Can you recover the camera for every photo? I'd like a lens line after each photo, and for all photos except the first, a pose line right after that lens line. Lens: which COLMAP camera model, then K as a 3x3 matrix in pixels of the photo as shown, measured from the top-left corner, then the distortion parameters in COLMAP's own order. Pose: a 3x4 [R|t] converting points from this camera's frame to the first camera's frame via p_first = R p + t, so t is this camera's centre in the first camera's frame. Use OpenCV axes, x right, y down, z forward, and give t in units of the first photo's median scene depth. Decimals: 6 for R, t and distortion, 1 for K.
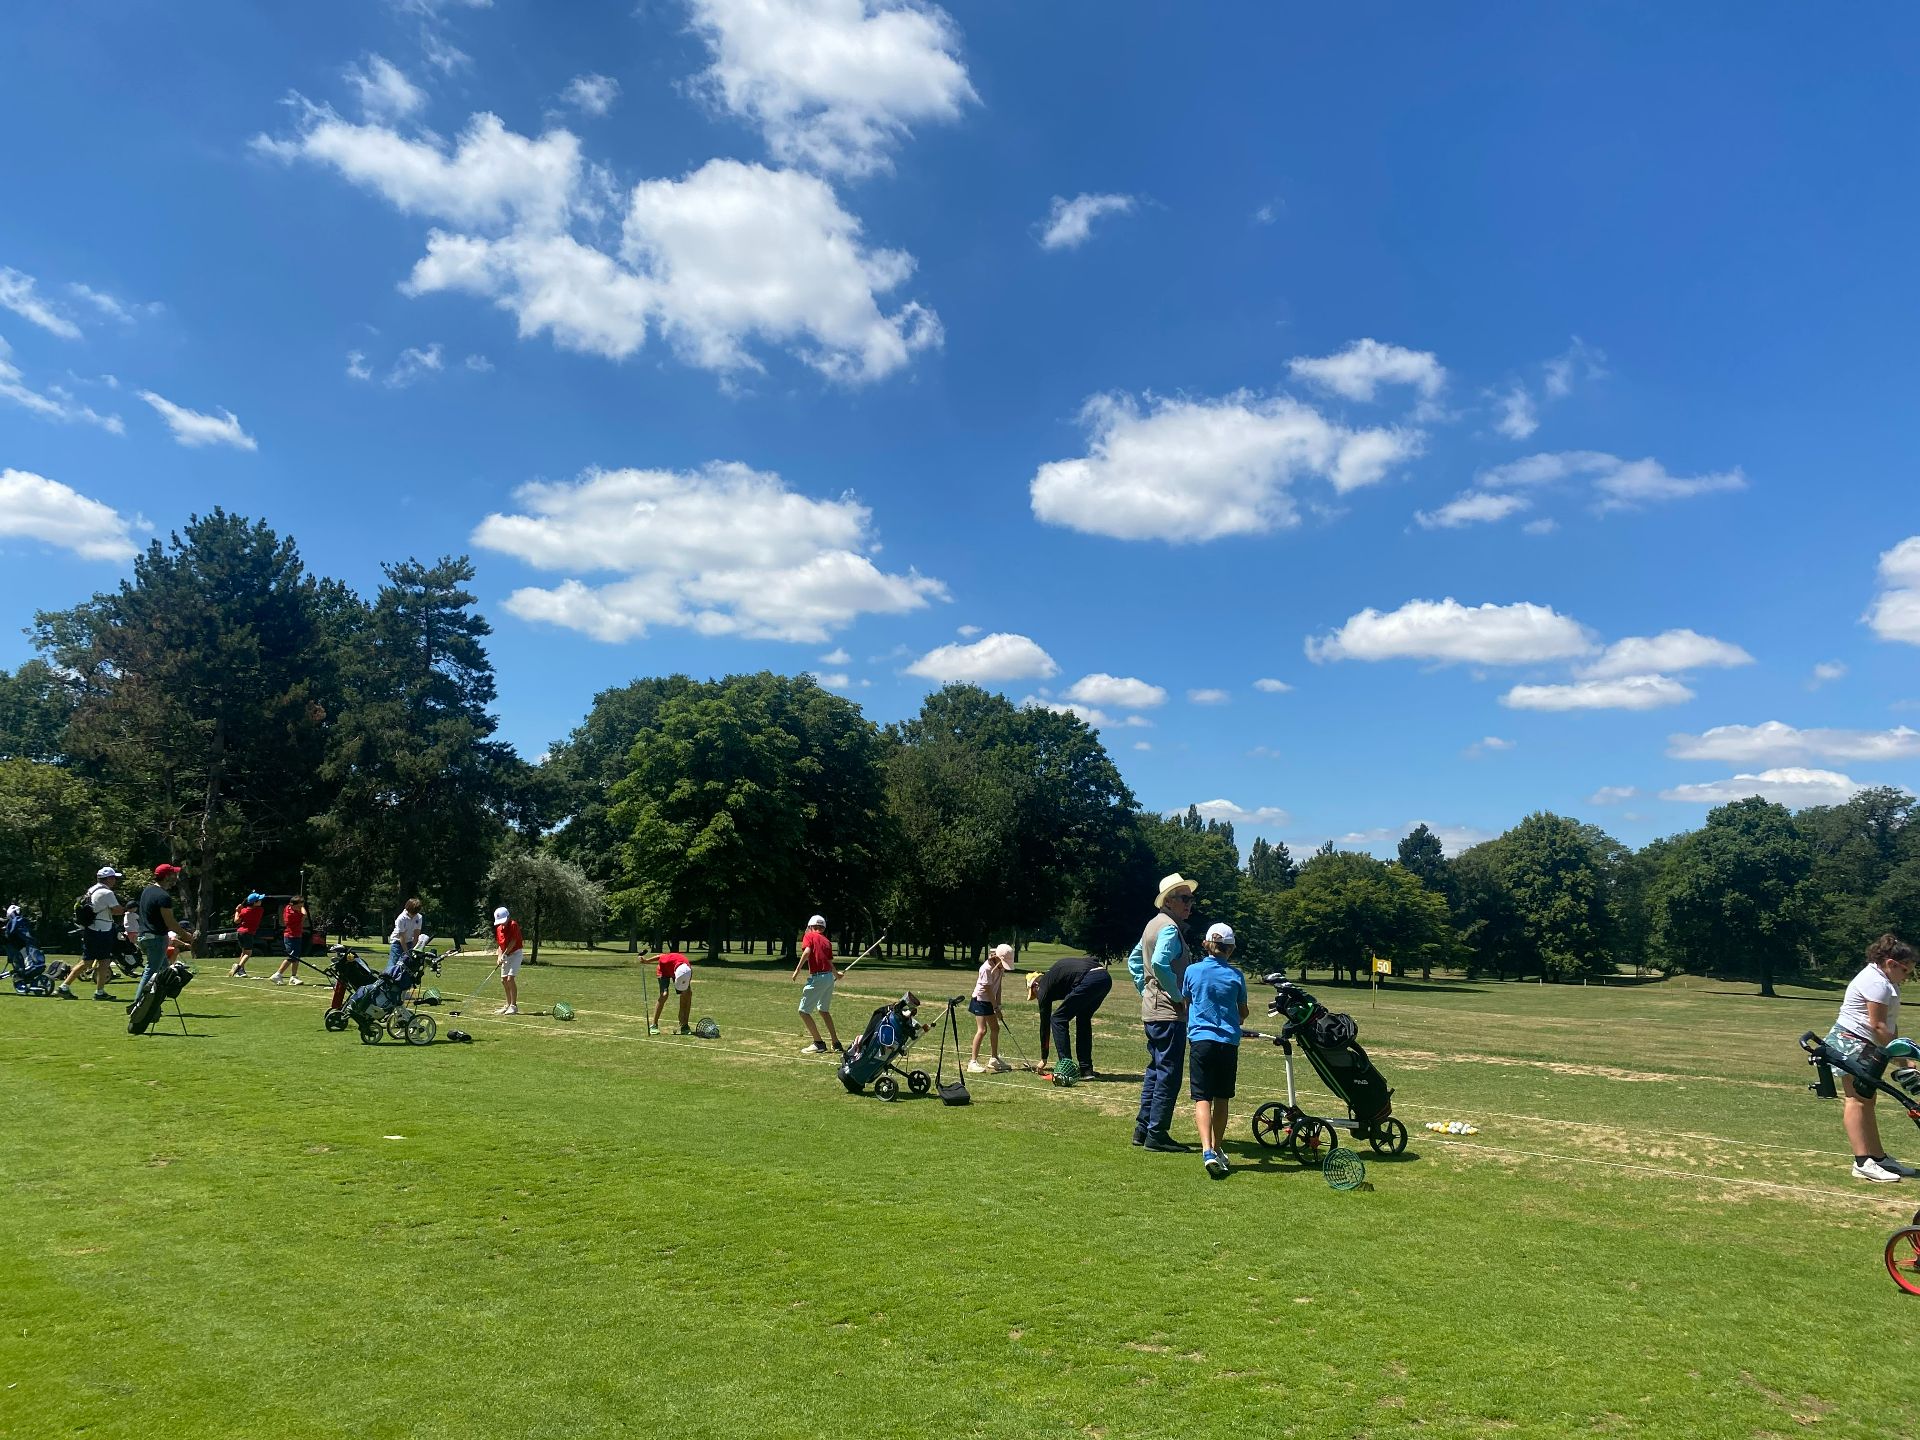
lens RADIAL K [[1459.4, 0, 945.7], [0, 1459.4, 661.0], [0, 0, 1]] dist [0.060563, -0.084506]
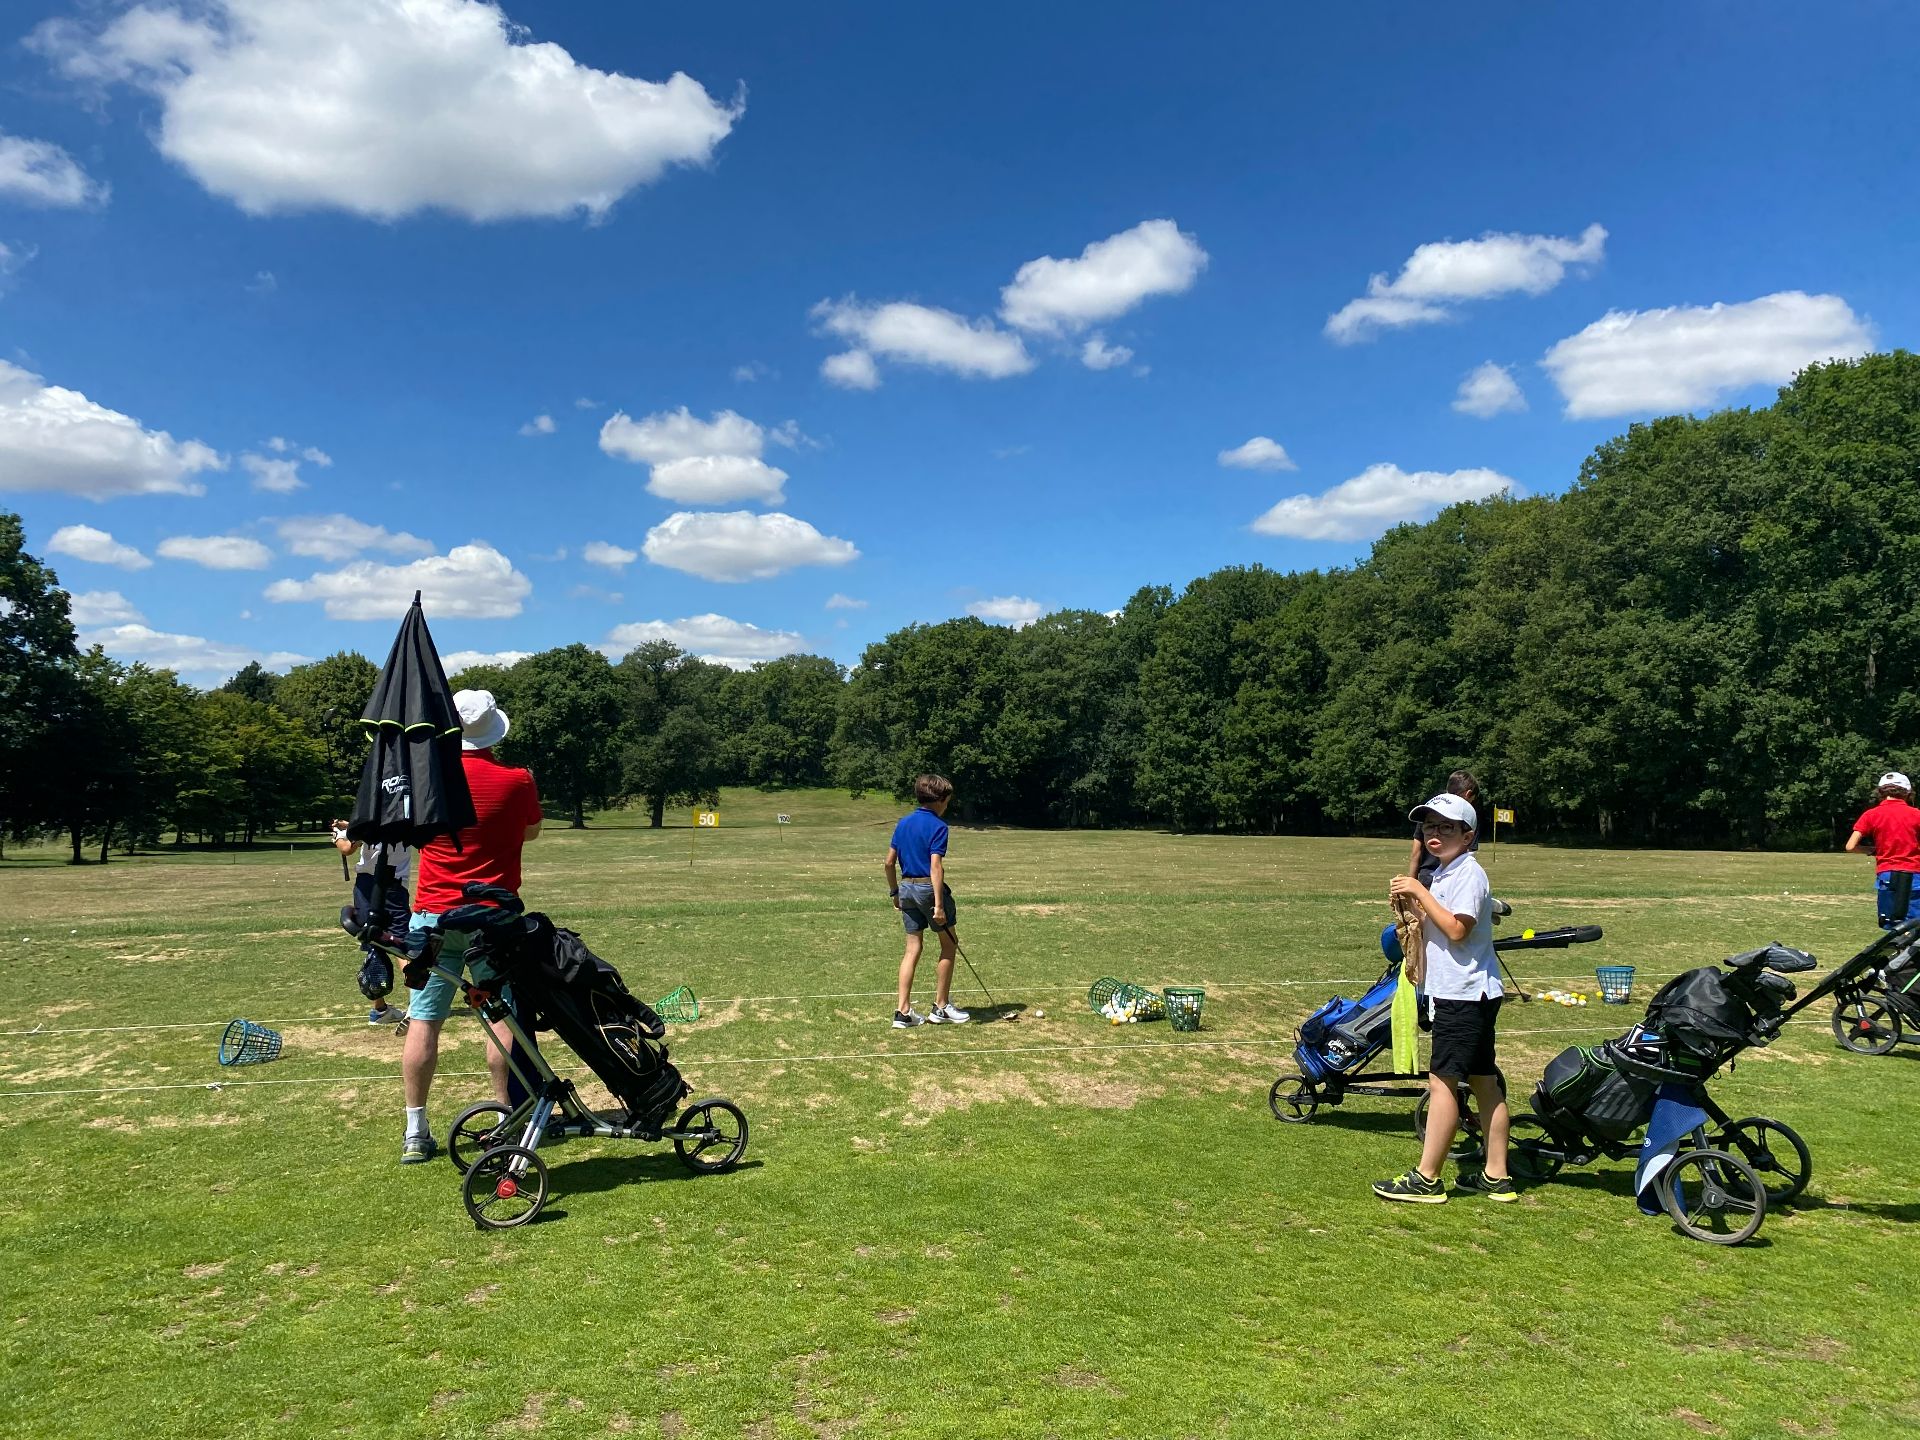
lens RADIAL K [[1459.4, 0, 952.9], [0, 1459.4, 655.4], [0, 0, 1]] dist [0.060563, -0.084506]
pose [[0.597031, 0.032563, 0.801557, -0.132421], [-0.113082, 0.992615, 0.043903, 0.023067], [-0.794208, -0.116853, 0.596304, 0.154881]]
